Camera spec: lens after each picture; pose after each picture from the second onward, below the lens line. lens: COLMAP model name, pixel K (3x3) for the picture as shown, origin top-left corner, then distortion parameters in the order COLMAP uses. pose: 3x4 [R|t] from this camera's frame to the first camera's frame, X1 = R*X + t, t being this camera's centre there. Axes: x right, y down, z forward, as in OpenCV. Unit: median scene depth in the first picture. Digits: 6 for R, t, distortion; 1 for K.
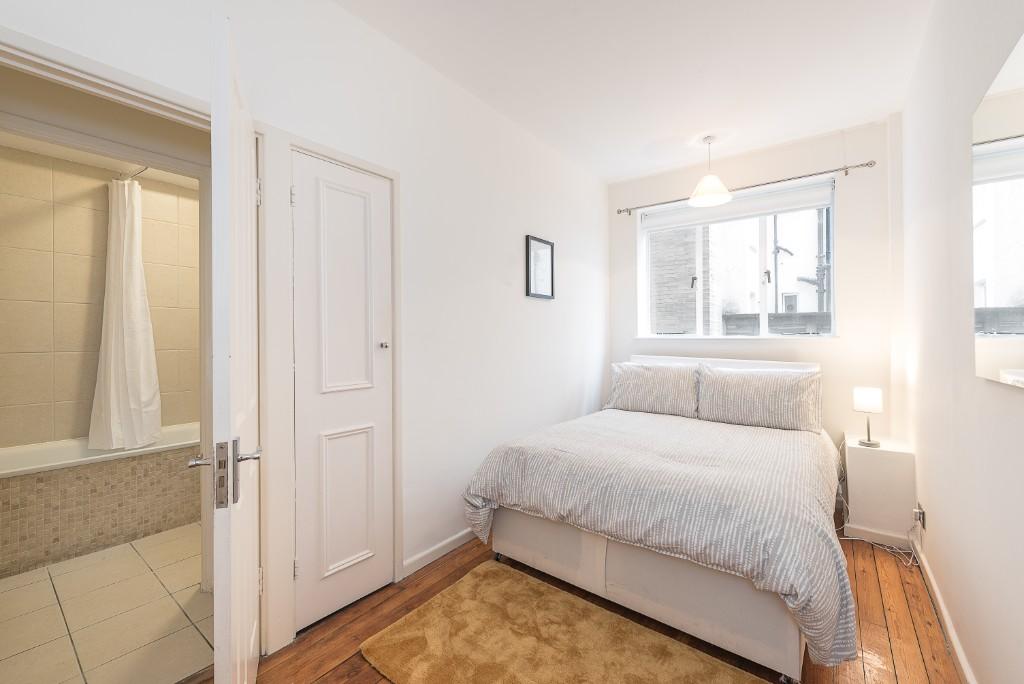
lens RADIAL K [[417.9, 0, 512.0], [0, 417.9, 342.0], [0, 0, 1]] dist [0.002715, 0.000162]
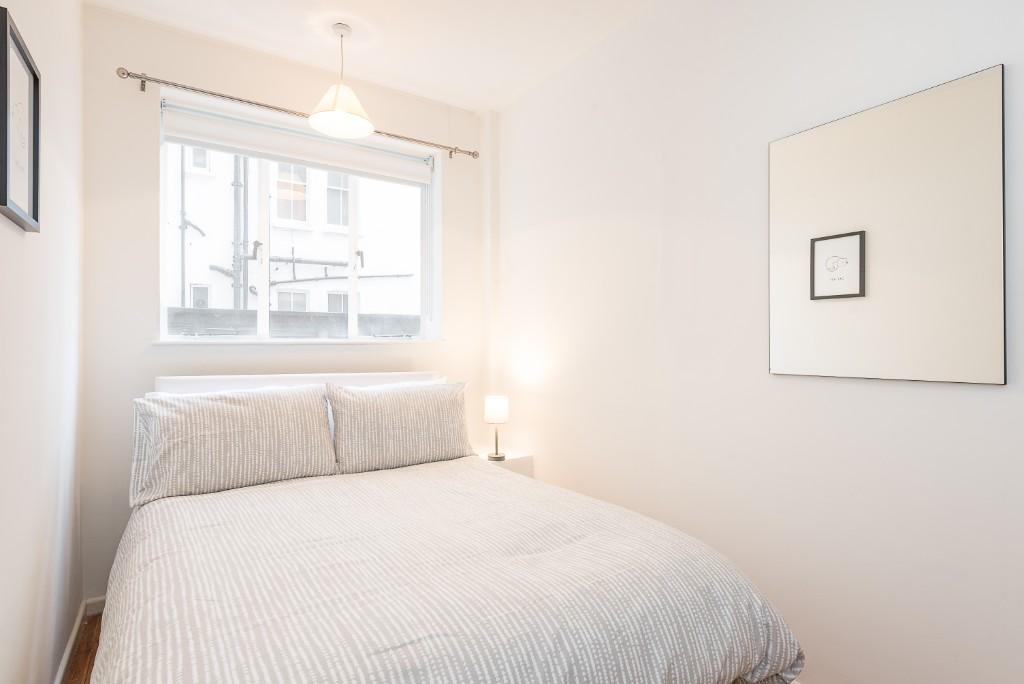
lens RADIAL K [[524.0, 0, 512.0], [0, 524.0, 342.0], [0, 0, 1]] dist [-0.004762, -0.000216]
pose [[0.331695, 0.002590, 0.943383, -0.223226], [0.007304, 0.999959, -0.005313, -0.003511], [-0.943358, 0.008653, 0.331663, 0.579434]]
